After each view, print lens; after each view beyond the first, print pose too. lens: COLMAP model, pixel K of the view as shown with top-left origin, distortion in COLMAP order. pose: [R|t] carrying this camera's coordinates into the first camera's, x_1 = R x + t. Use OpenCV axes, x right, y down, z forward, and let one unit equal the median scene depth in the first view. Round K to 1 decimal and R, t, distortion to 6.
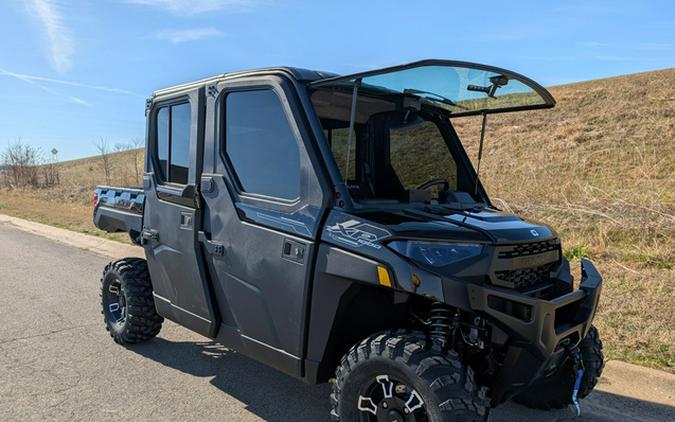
lens RADIAL K [[491.1, 0, 336.5], [0, 491.1, 223.2], [0, 0, 1]] dist [0.064299, -0.187943]
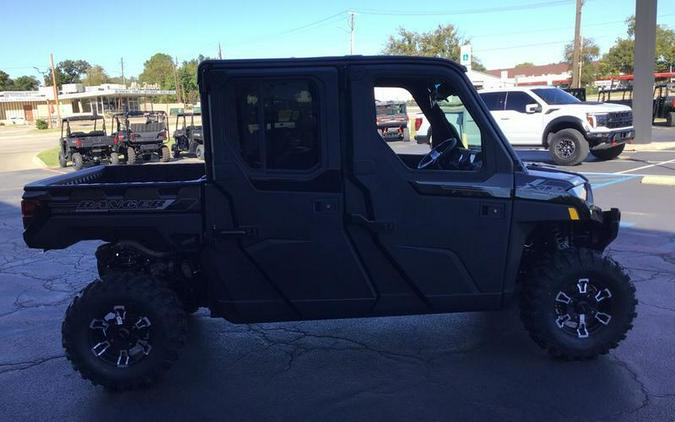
lens RADIAL K [[613.4, 0, 337.5], [0, 613.4, 211.0], [0, 0, 1]] dist [0.122081, -0.185993]
pose [[0.658436, -0.171103, 0.732929, -1.528884], [0.113817, 0.985253, 0.127760, -0.192061], [-0.743981, -0.000702, 0.668201, 0.234811]]
